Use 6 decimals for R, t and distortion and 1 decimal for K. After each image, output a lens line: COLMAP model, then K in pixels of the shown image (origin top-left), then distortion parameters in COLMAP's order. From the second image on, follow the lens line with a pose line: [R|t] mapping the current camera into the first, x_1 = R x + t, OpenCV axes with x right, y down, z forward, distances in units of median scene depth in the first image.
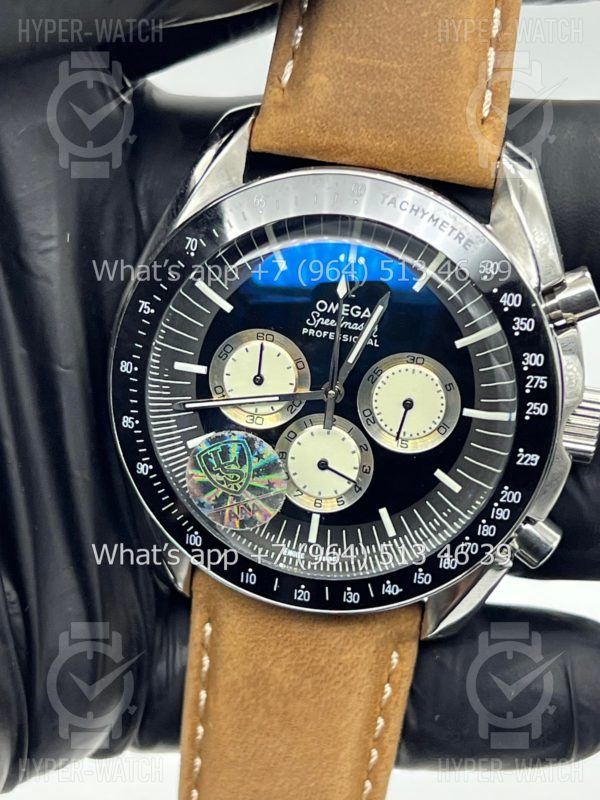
lens RADIAL K [[1868.3, 0, 287.9], [0, 1868.3, 386.6], [0, 0, 1]] dist [0.205031, 0.000000]
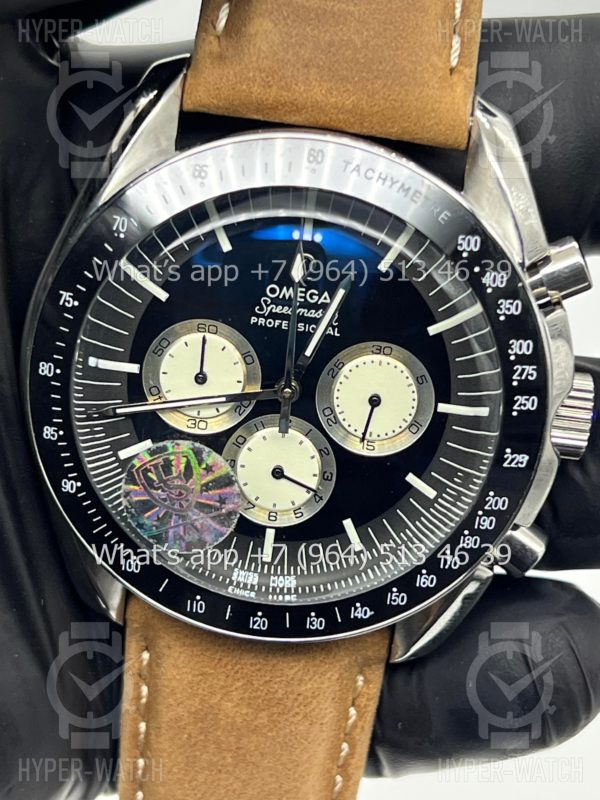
lens RADIAL K [[1868.3, 0, 296.3], [0, 1868.3, 400.4], [0, 0, 1]] dist [0.205031, 0.000000]
pose [[0.994889, -0.036206, 0.094263, -0.054261], [0.031607, 0.998257, 0.049841, -0.035354], [-0.095904, -0.046607, 0.994299, 0.139378]]
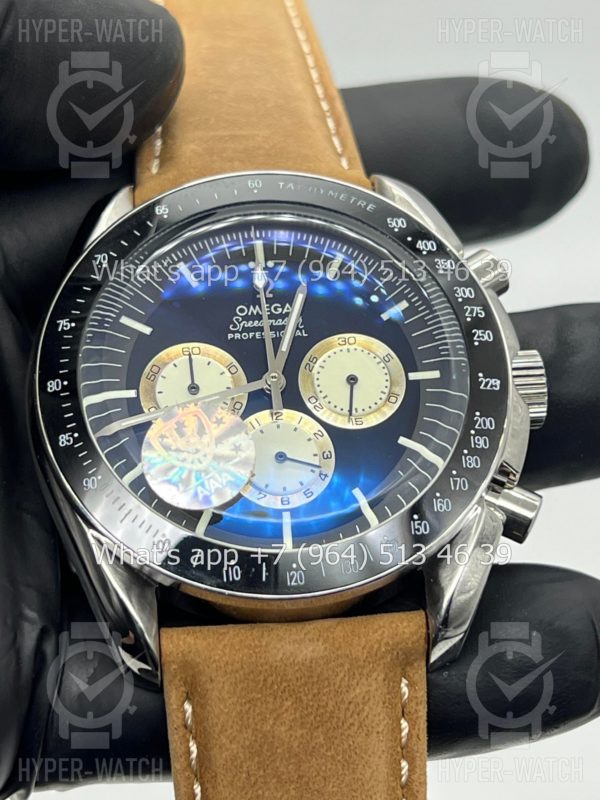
lens RADIAL K [[1868.3, 0, 286.1], [0, 1868.3, 394.7], [0, 0, 1]] dist [0.205031, 0.000000]
pose [[0.958304, -0.120395, 0.259148, -0.218654], [0.255214, 0.768524, -0.586717, 0.571274], [-0.128523, 0.628392, 0.767206, 0.273404]]
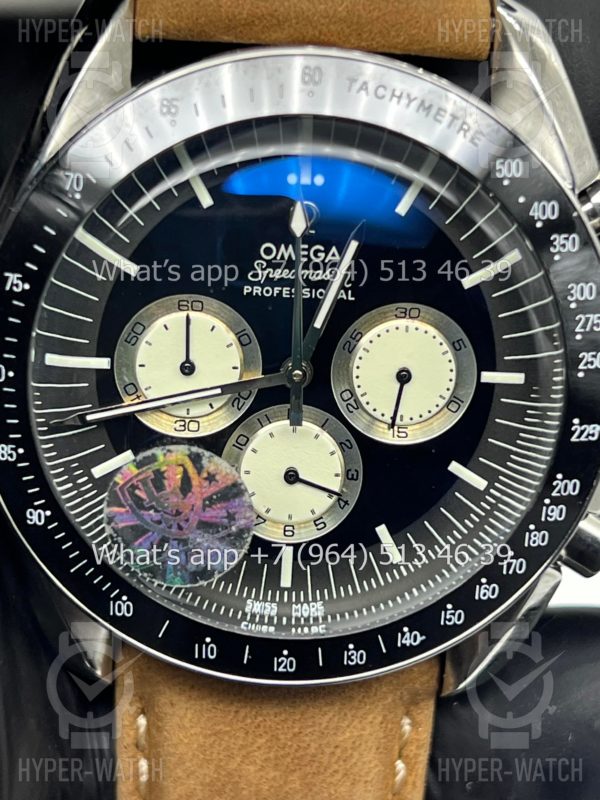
lens RADIAL K [[1868.3, 0, 287.4], [0, 1868.3, 390.8], [0, 0, 1]] dist [0.205031, 0.000000]
pose [[0.980434, -0.124746, 0.152278, -0.087313], [0.121109, 0.992092, 0.032969, -0.013762], [-0.155186, -0.013882, 0.987788, 0.310332]]
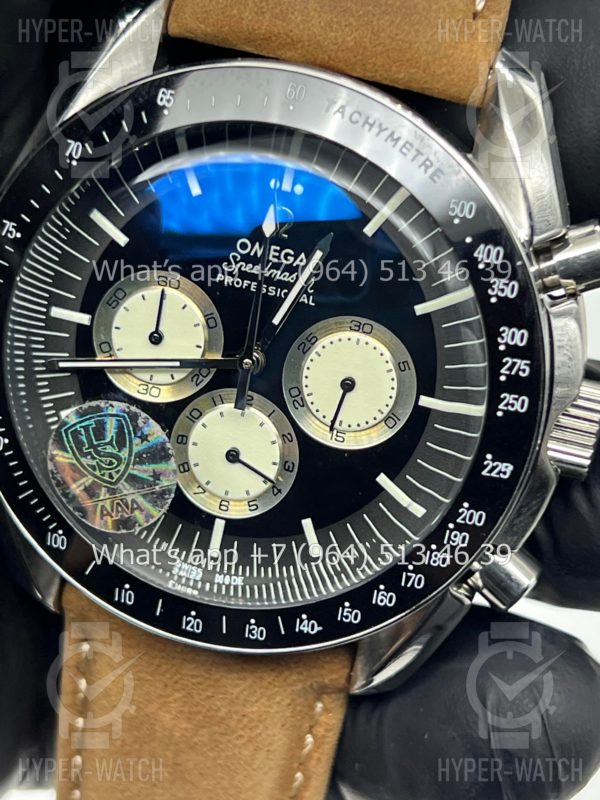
lens RADIAL K [[1868.3, 0, 299.2], [0, 1868.3, 399.4], [0, 0, 1]] dist [0.205031, 0.000000]
pose [[0.996211, 0.077846, -0.038775, 0.074614], [-0.077562, 0.996949, 0.008773, 0.010293], [0.039340, -0.005732, 0.999209, 0.243808]]
